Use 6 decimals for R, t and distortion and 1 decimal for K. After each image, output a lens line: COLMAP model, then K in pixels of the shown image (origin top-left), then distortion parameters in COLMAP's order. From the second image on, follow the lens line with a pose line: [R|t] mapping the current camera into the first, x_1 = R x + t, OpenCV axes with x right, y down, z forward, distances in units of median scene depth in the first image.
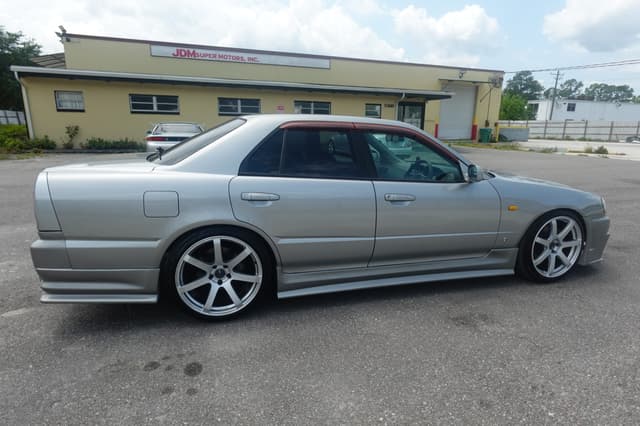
lens RADIAL K [[361.9, 0, 321.0], [0, 361.9, 213.8], [0, 0, 1]] dist [0.001360, 0.000817]
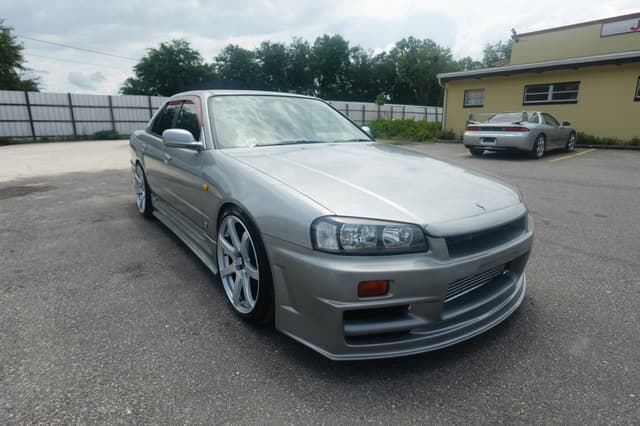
lens RADIAL K [[361.9, 0, 320.9], [0, 361.9, 213.8], [0, 0, 1]] dist [0.001360, 0.000817]
pose [[0.336620, 0.211123, -0.917668, 0.280797], [-0.207478, 0.967220, 0.146416, -0.026537], [0.918499, 0.141109, 0.369389, 0.195575]]
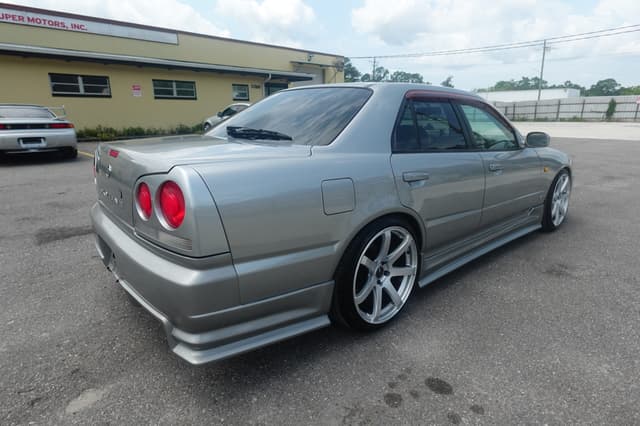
lens RADIAL K [[361.9, 0, 320.8], [0, 361.9, 213.9], [0, 0, 1]] dist [0.001360, 0.000817]
pose [[0.907150, -0.129214, 0.400478, -0.122769], [0.111928, 0.991497, 0.066370, -0.006782], [-0.405649, -0.015383, 0.913900, 0.049607]]
